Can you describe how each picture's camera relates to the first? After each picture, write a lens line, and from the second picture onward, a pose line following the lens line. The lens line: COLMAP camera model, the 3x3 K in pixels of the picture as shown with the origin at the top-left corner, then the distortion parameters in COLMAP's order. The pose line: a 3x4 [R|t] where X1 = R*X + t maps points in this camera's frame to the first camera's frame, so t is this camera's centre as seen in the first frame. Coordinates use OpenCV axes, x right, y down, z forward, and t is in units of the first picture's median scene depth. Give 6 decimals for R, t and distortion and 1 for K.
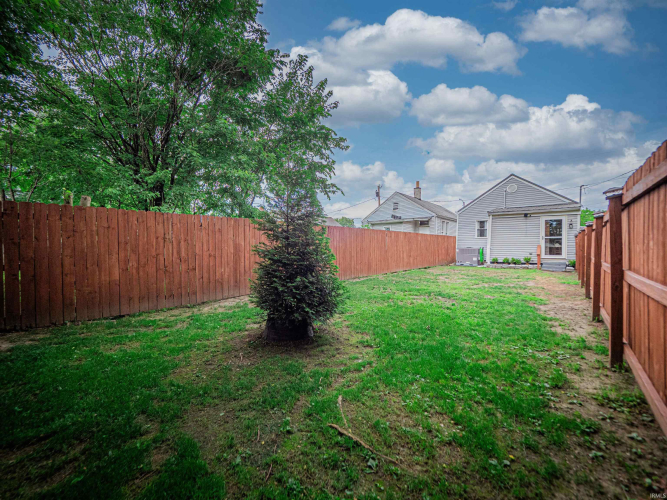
lens RADIAL K [[282.1, 0, 332.0], [0, 282.1, 254.2], [0, 0, 1]] dist [-0.001673, -0.000195]
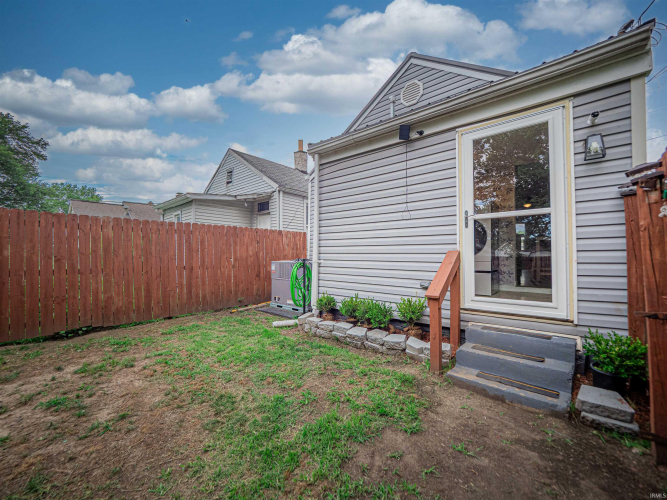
lens RADIAL K [[282.1, 0, 332.0], [0, 282.1, 254.2], [0, 0, 1]] dist [-0.001673, -0.000195]
pose [[0.999298, -0.018907, -0.032336, 0.558438], [0.018255, 0.999626, -0.020362, -0.022532], [0.032709, 0.019758, 0.999270, 0.663693]]
